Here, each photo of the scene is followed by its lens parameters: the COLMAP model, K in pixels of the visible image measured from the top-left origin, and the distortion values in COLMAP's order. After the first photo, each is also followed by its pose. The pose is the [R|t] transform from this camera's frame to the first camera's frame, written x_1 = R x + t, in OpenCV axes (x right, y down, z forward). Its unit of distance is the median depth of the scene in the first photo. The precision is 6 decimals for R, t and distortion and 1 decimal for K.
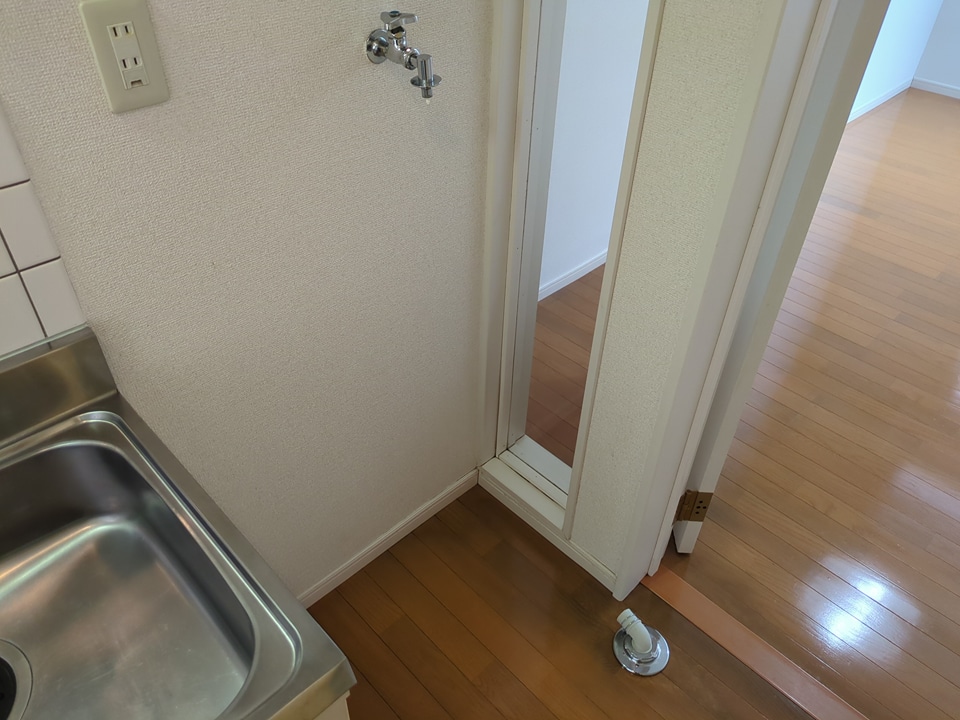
lens RADIAL K [[719.9, 0, 476.1], [0, 719.9, 355.9], [0, 0, 1]] dist [0.031301, -0.045627]
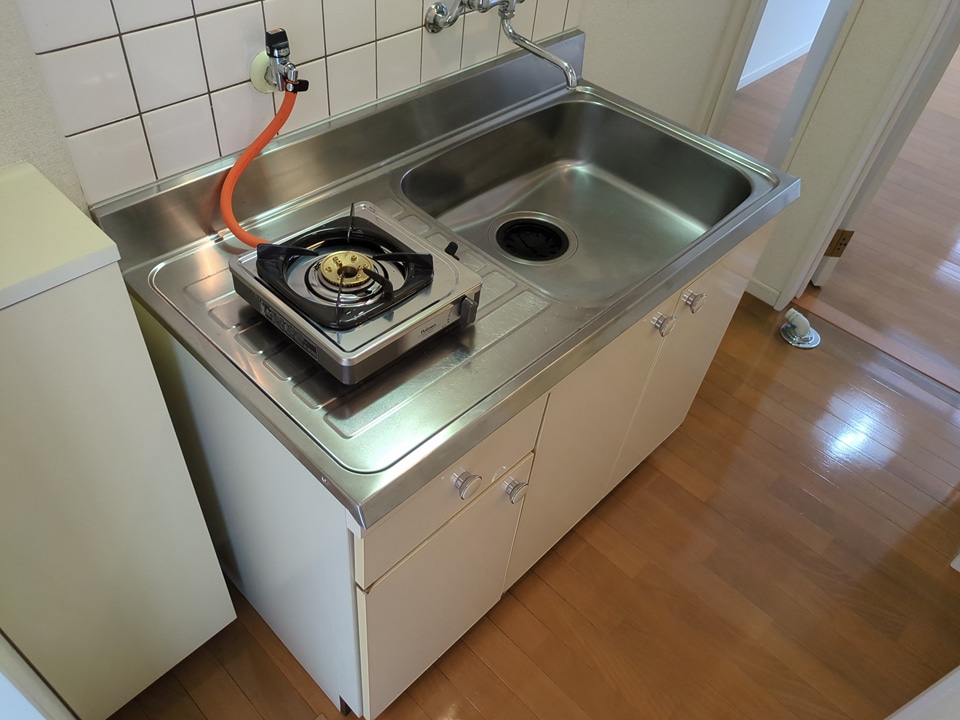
lens RADIAL K [[719.9, 0, 476.1], [0, 719.9, 355.9], [0, 0, 1]] dist [0.031301, -0.045627]
pose [[0.997696, 0.023601, 0.063609, -0.469692], [-0.030211, 0.994009, 0.105038, 0.287842], [-0.060749, -0.106717, 0.992432, -0.370435]]
